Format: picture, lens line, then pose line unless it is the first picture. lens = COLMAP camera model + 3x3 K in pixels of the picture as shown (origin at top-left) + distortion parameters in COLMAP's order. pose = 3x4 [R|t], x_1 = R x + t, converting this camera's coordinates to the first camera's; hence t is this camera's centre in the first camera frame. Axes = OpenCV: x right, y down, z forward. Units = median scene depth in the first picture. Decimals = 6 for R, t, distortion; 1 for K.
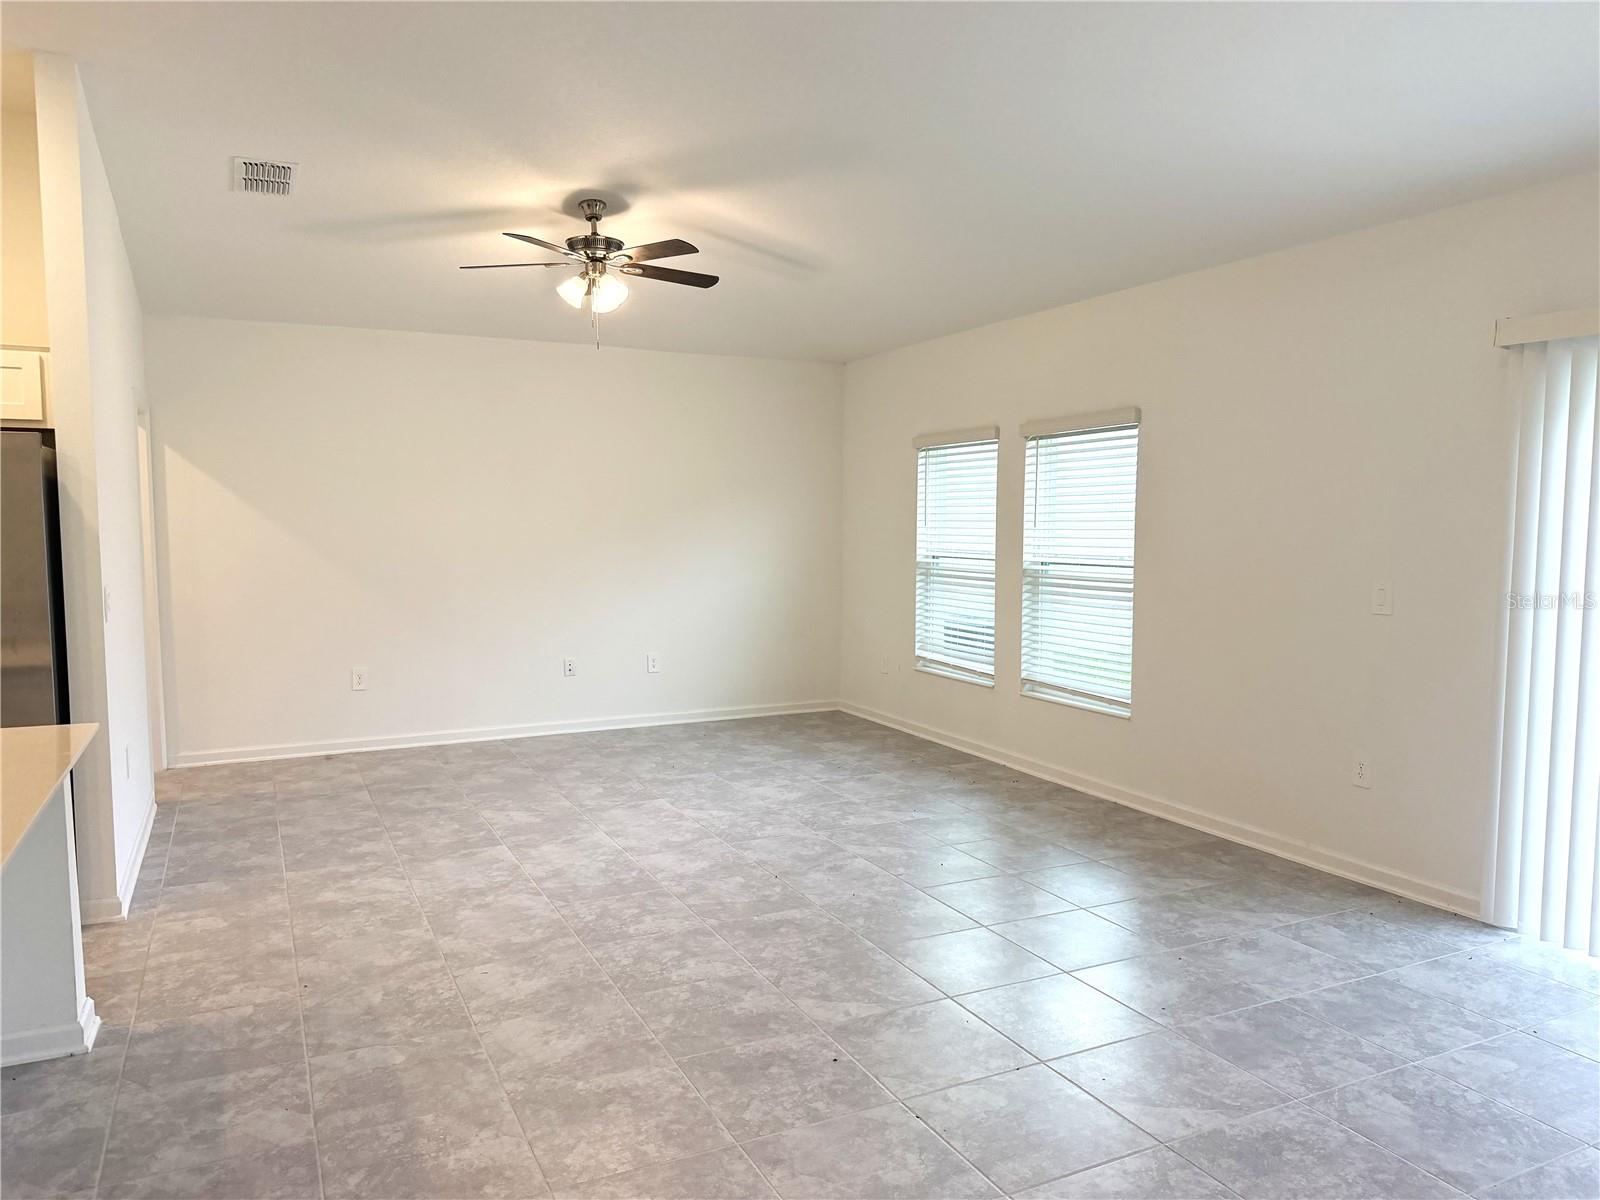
lens RADIAL K [[1131.2, 0, 797.9], [0, 1131.2, 610.6], [0, 0, 1]] dist [0.006110, -0.013165]
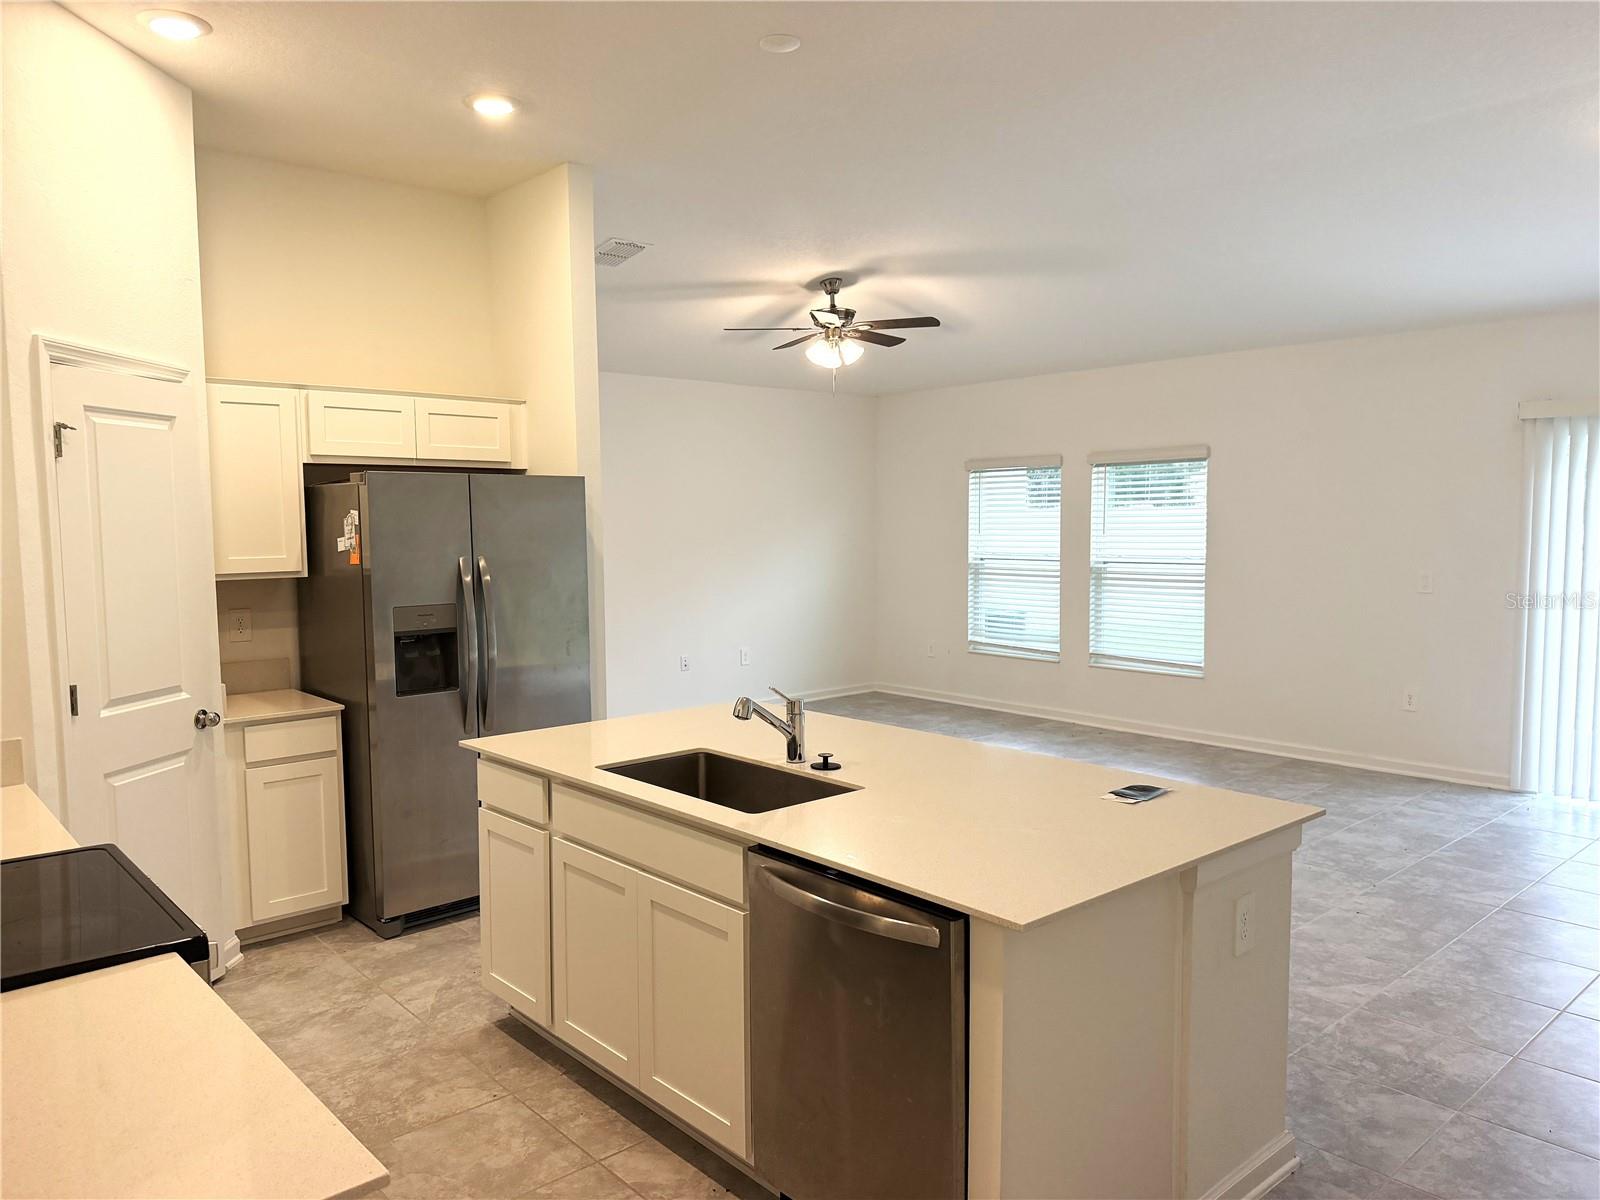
lens RADIAL K [[1131.2, 0, 801.1], [0, 1131.2, 597.6], [0, 0, 1]] dist [0.006110, -0.013165]
pose [[0.963925, -0.032442, 0.264190, -0.487479], [0.034787, 0.999386, -0.004203, -0.009143], [-0.263892, 0.013242, 0.964461, -0.157340]]
